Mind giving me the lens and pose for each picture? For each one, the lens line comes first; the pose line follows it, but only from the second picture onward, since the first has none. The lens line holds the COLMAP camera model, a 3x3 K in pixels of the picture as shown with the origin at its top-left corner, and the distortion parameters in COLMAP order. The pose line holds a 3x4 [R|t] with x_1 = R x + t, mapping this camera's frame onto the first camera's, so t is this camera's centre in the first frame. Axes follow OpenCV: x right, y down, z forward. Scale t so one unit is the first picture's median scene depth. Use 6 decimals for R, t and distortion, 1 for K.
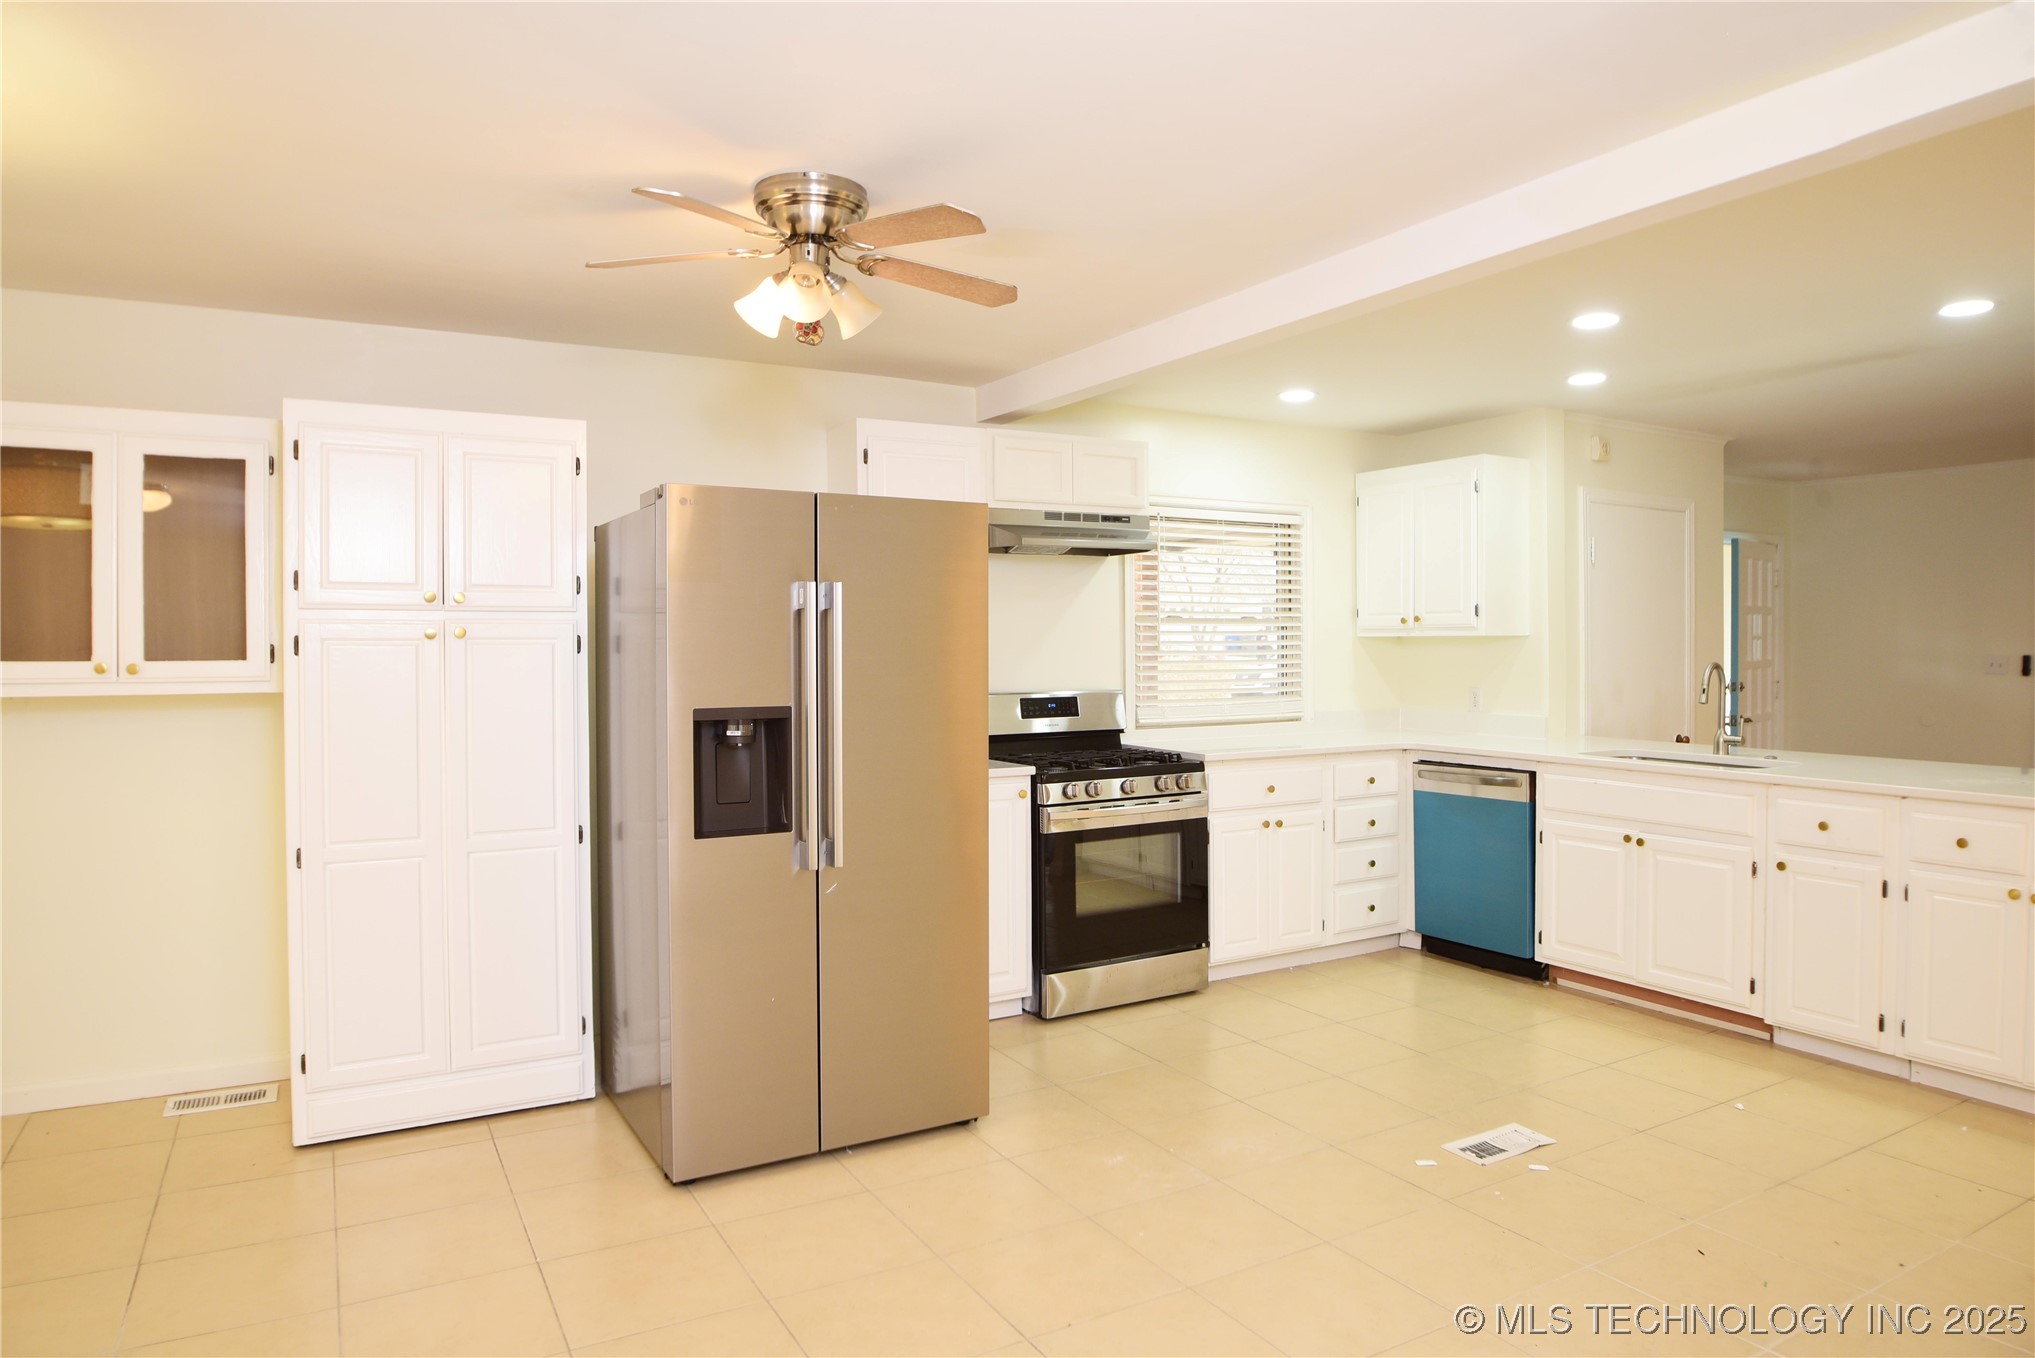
lens RADIAL K [[1245.7, 0, 1020.1], [0, 1245.7, 670.2], [0, 0, 1]] dist [-0.036891, -0.003520]
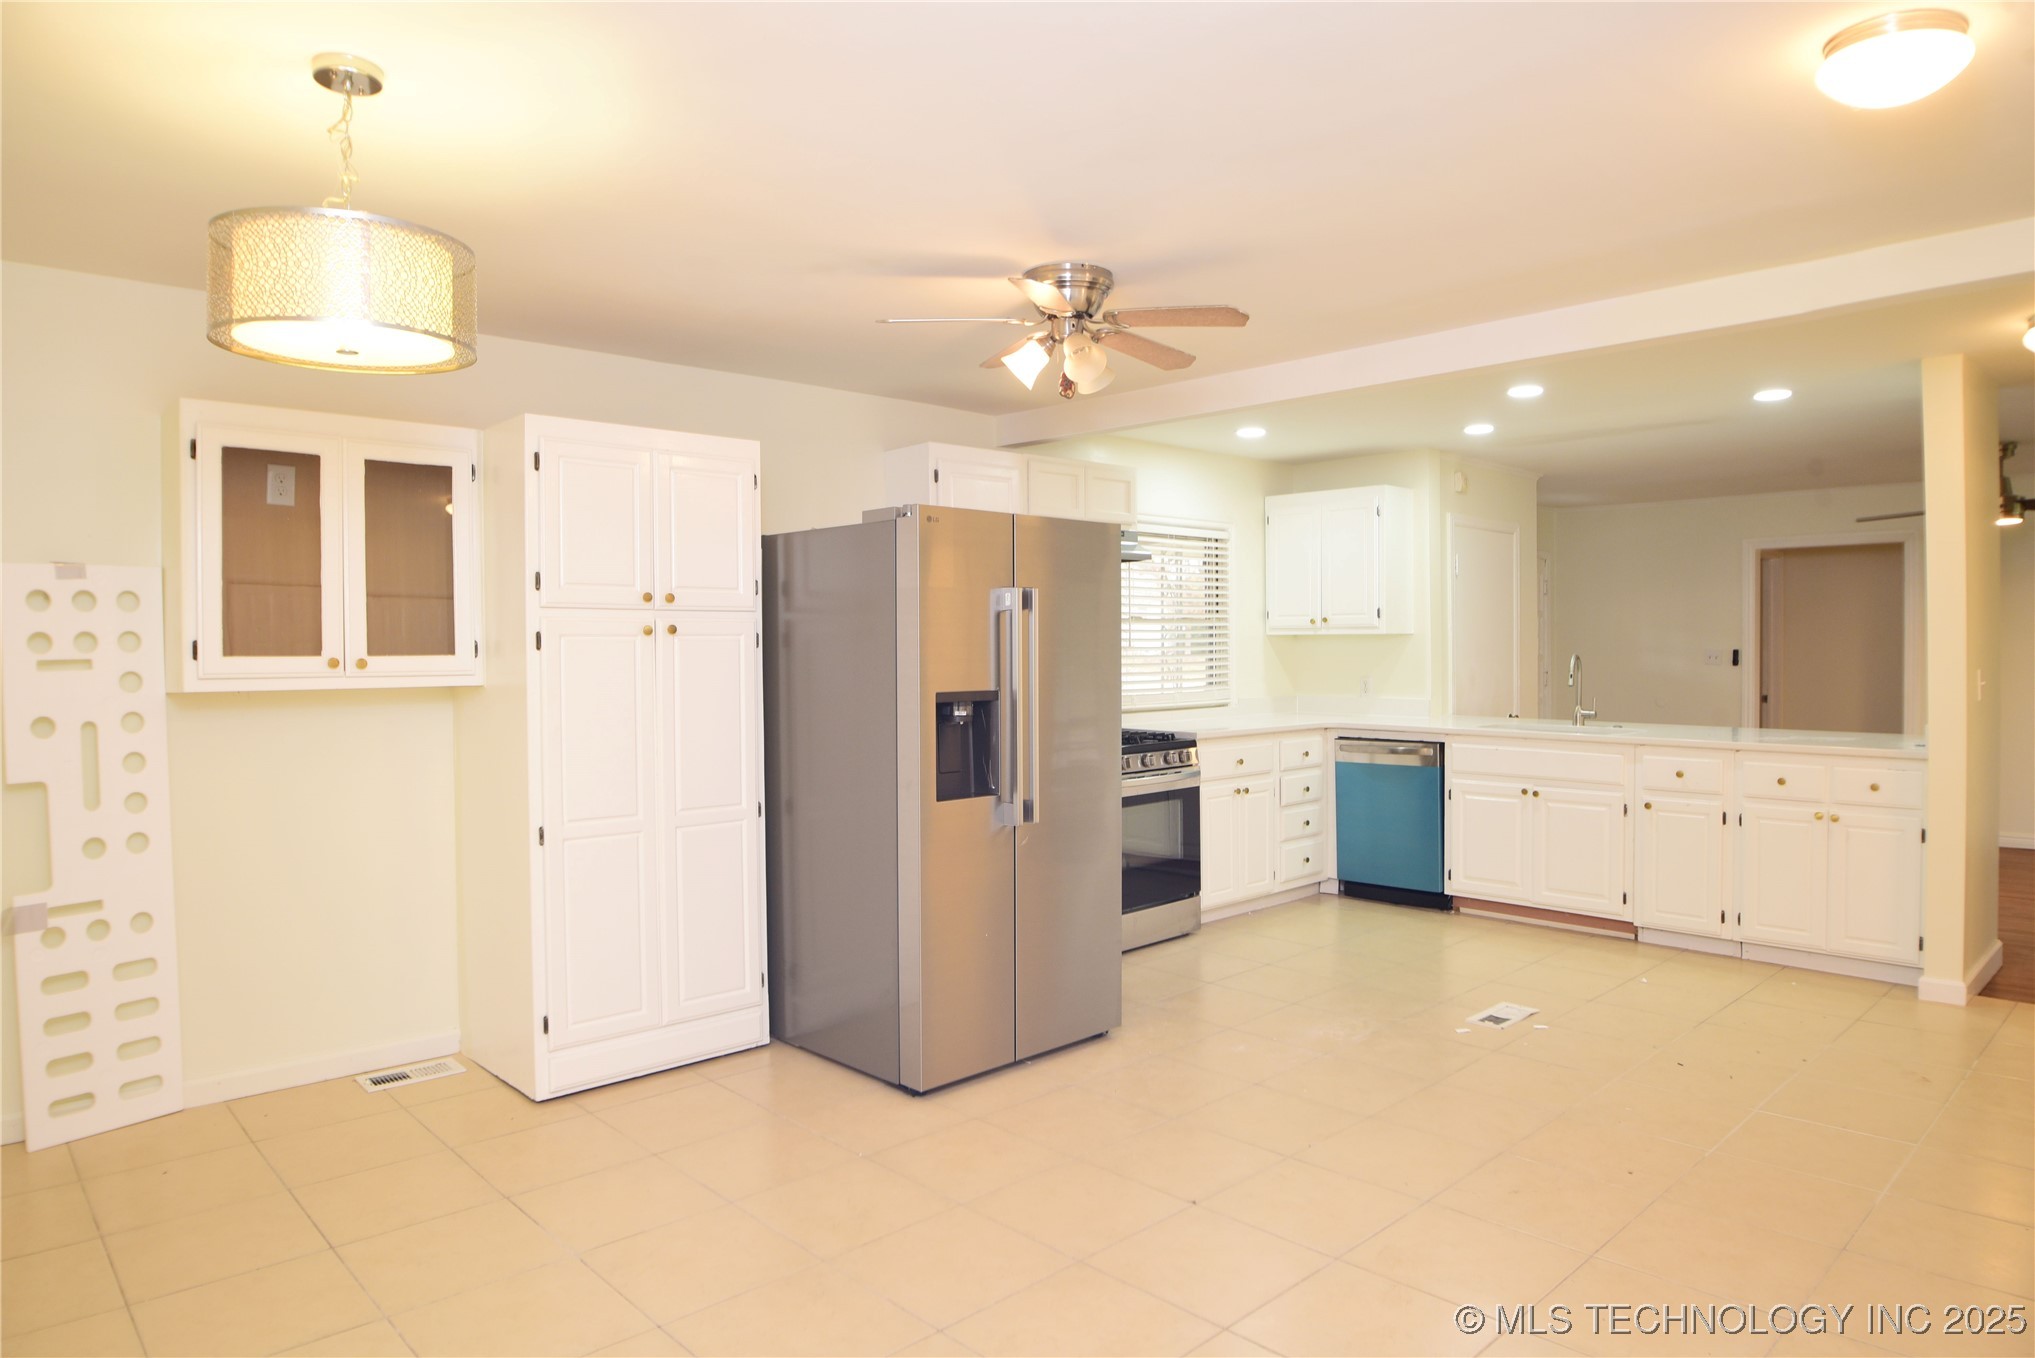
lens RADIAL K [[1245.7, 0, 1028.1], [0, 1245.7, 674.1], [0, 0, 1]] dist [-0.036891, -0.003520]
pose [[0.970813, -0.007845, 0.239709, -0.317857], [0.007288, 0.999968, 0.003212, 0.006564], [-0.239726, -0.001371, 0.970840, -0.126291]]
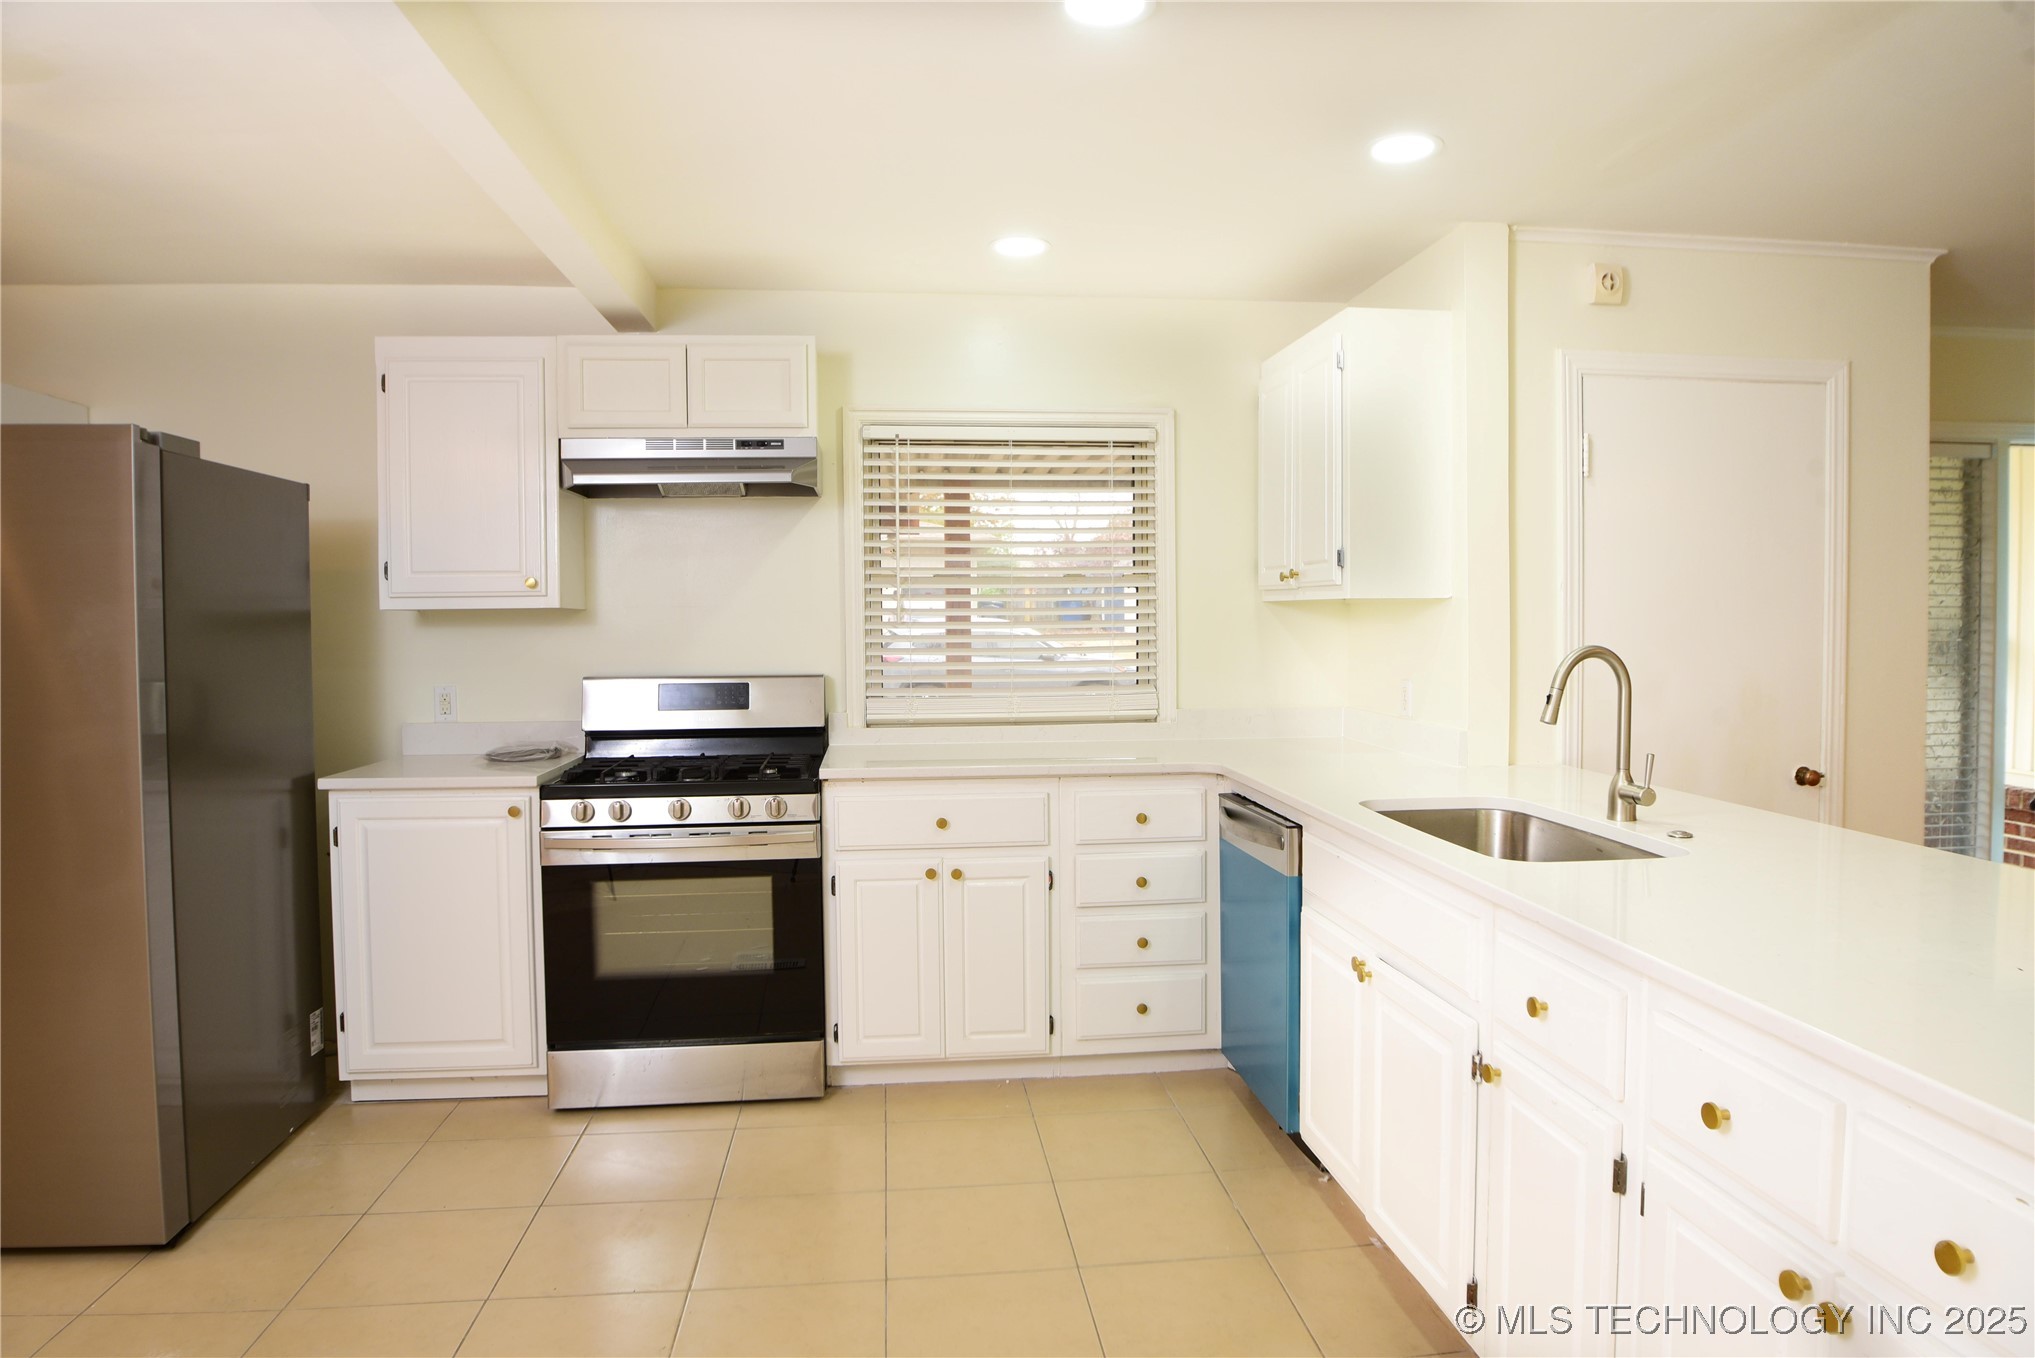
lens RADIAL K [[1245.7, 0, 1008.7], [0, 1245.7, 663.6], [0, 0, 1]] dist [-0.036891, -0.003520]
pose [[0.916104, 0.015933, -0.400625, 0.573364], [-0.007886, 0.999733, 0.021726, -0.009016], [0.400864, -0.016744, 0.915985, 0.431616]]
